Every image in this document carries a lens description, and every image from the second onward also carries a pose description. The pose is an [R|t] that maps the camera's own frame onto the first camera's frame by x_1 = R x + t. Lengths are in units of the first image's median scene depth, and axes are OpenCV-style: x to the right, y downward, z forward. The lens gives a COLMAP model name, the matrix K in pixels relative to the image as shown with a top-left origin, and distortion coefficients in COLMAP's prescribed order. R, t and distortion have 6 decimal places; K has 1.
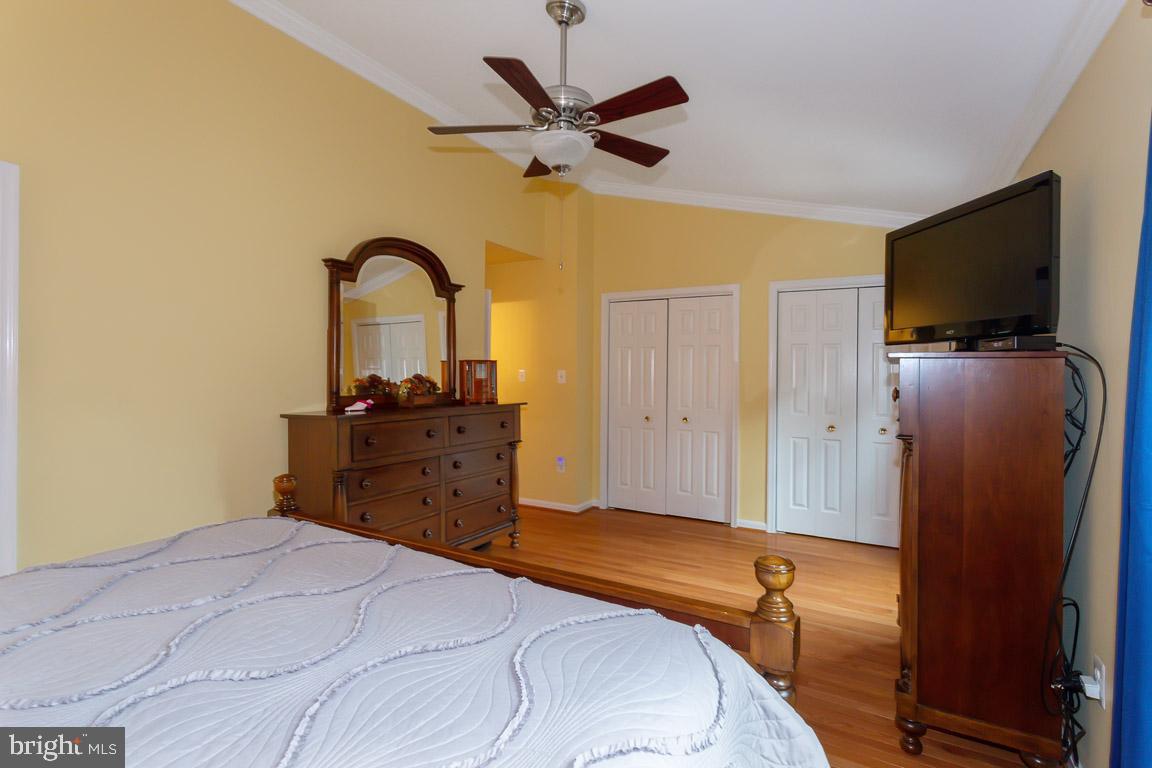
lens RADIAL K [[550.8, 0, 584.8], [0, 550.8, 375.1], [0, 0, 1]] dist [-0.000403, 0.000011]
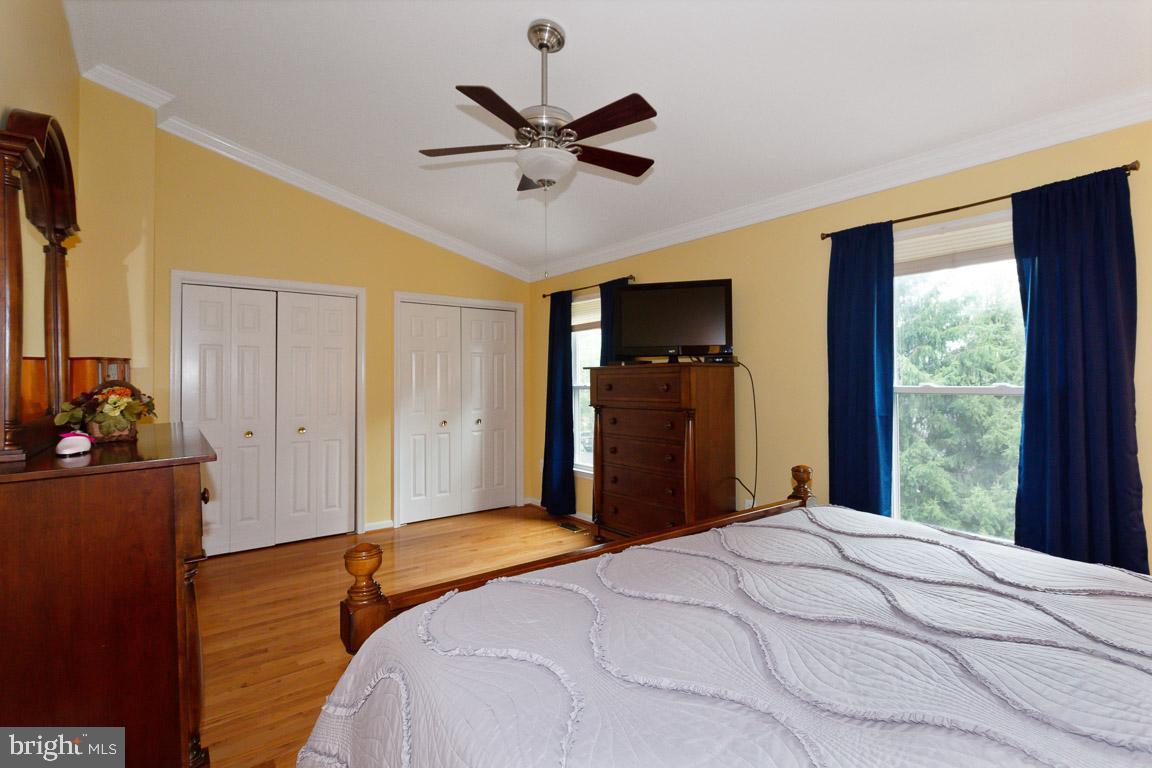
lens RADIAL K [[543.0, 0, 574.0], [0, 543.0, 370.5], [0, 0, 1]] dist [-0.000129, 0.008937]
pose [[0.402032, 0.005688, 0.915608, -0.505747], [0.012057, 0.999861, -0.011505, 0.000205], [-0.915546, 0.015665, 0.401907, 0.276082]]
